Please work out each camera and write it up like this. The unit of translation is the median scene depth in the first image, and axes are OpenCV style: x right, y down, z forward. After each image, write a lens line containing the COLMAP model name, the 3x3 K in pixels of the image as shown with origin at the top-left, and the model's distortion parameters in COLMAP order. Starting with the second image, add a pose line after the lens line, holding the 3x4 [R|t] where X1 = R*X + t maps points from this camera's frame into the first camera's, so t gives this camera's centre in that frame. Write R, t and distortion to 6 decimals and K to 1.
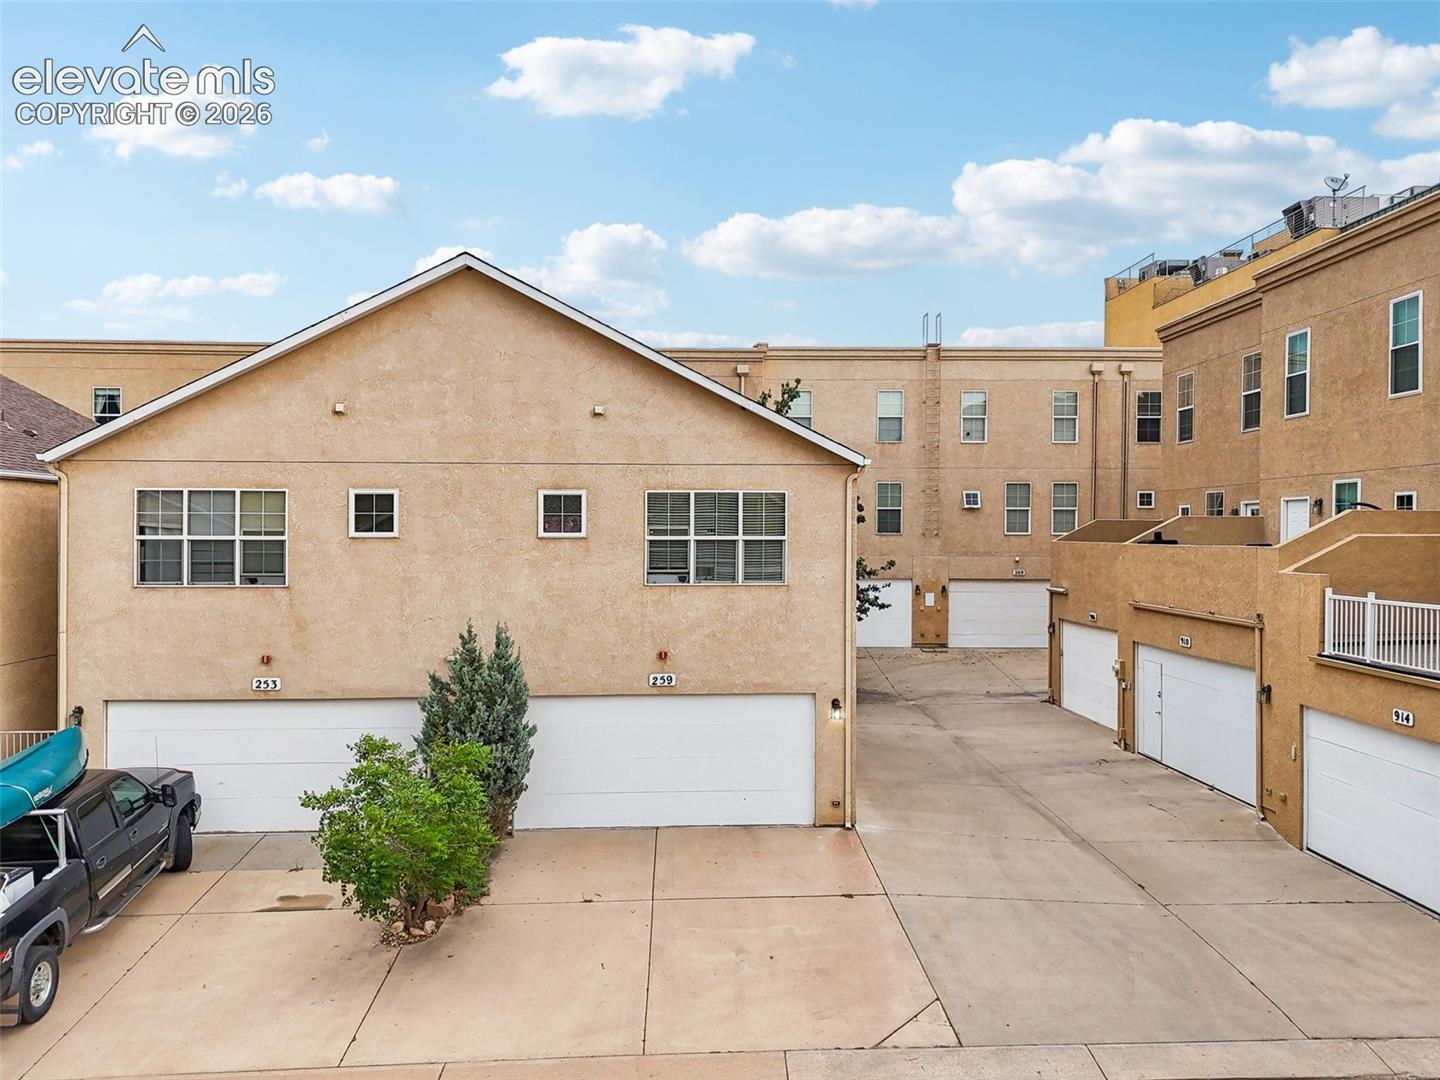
lens RADIAL K [[1066.1, 0, 720.0], [0, 1066.1, 540.0], [0, 0, 1]] dist [0.101301, -0.126612]
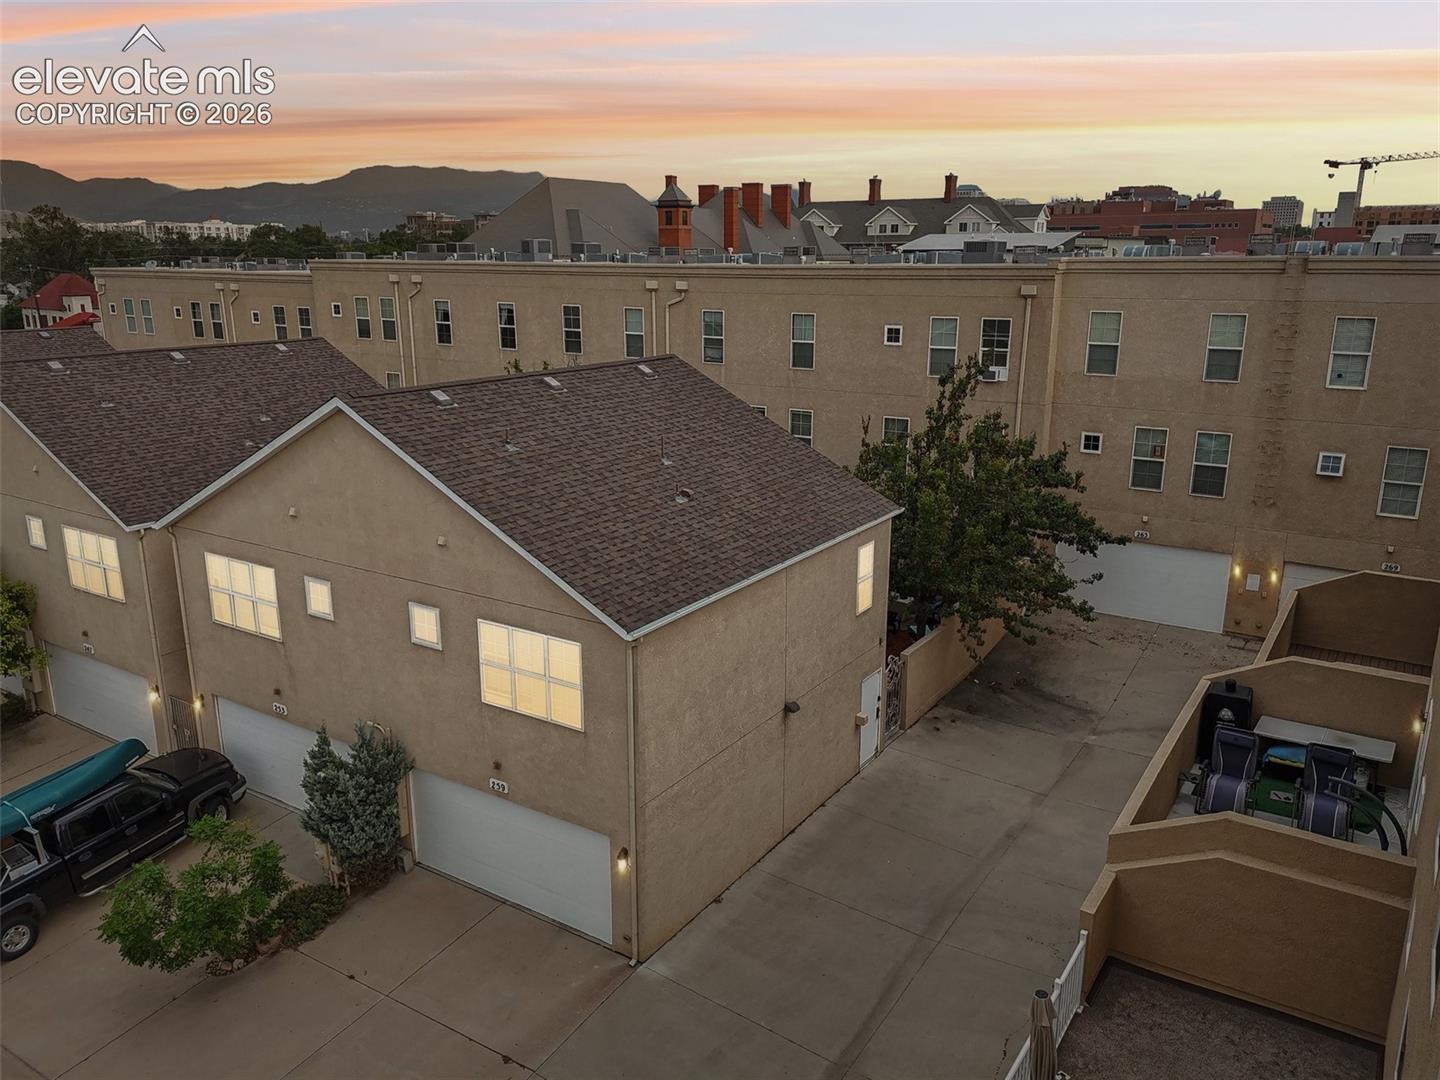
lens RADIAL K [[1066.9, 0, 720.0], [0, 1066.9, 540.0], [0, 0, 1]] dist [0.068972, -0.067736]
pose [[0.811702, 0.147747, -0.565076, 0.714916], [-0.001283, 0.967925, 0.251234, -0.389651], [0.584070, -0.203202, 0.785857, 0.317160]]
